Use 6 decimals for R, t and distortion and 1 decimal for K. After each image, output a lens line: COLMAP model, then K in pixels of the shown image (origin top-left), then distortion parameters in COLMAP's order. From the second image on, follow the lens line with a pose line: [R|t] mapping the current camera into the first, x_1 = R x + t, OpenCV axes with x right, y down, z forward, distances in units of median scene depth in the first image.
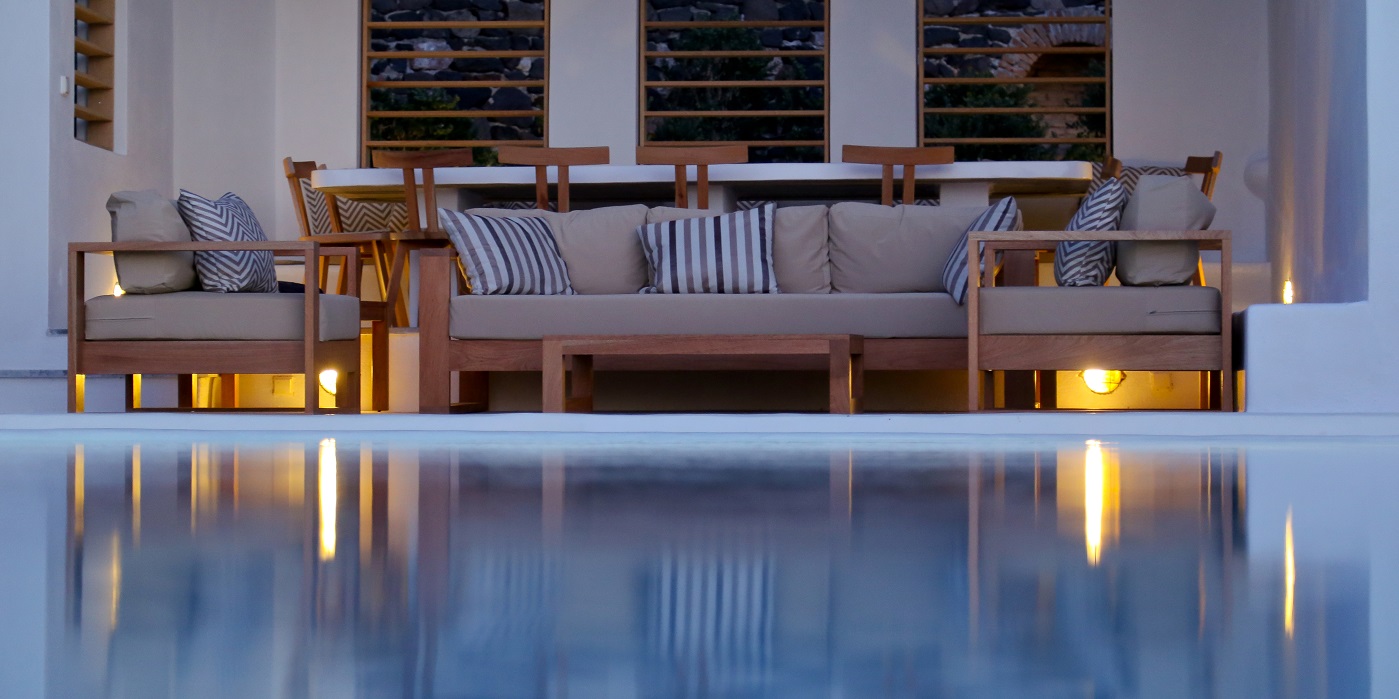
lens RADIAL K [[3604.5, 0, 699.5], [0, 3604.5, 349.5], [0, 0, 1]] dist [-0.056138, -0.124520]
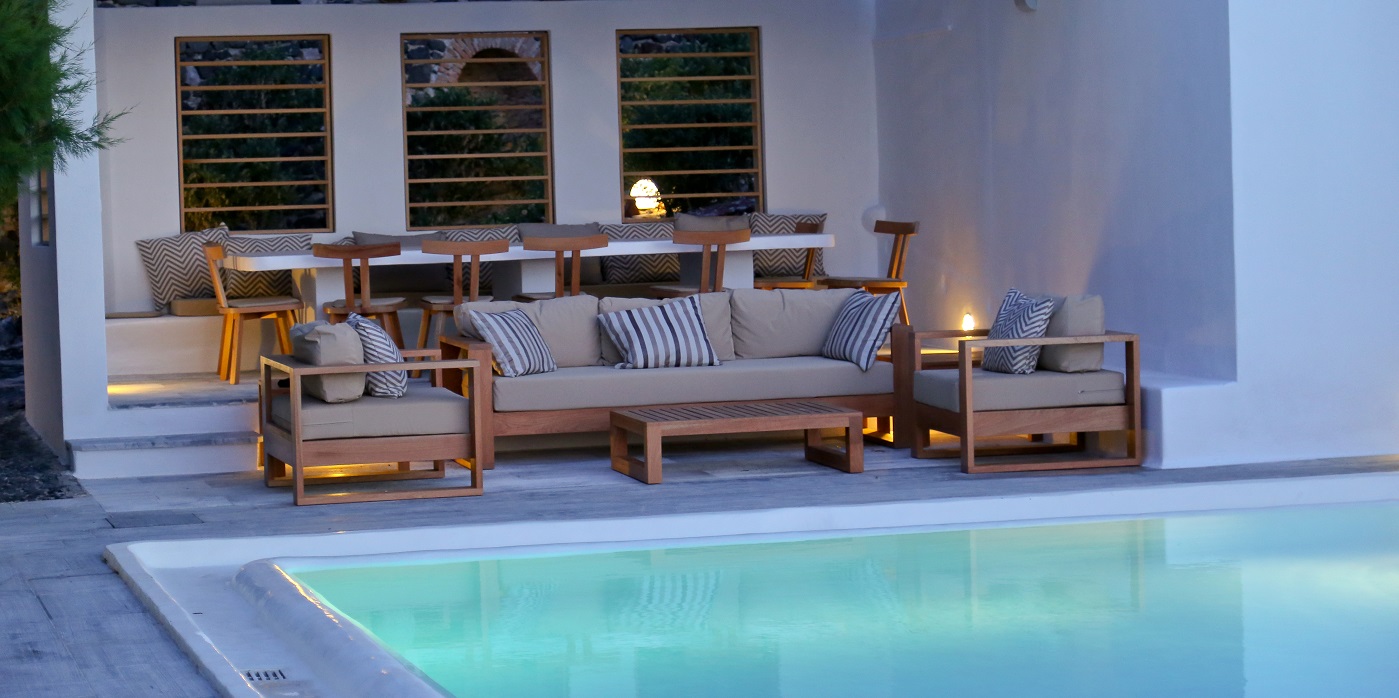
lens RADIAL K [[3319.3, 0, 699.5], [0, 3319.3, 349.0], [0, 0, 1]] dist [-0.061227, -0.060053]
pose [[0.949566, -0.040478, 0.310944, -0.369792], [0.024746, 0.998214, 0.054375, -0.089072], [-0.312590, -0.043938, 0.948871, -0.171076]]
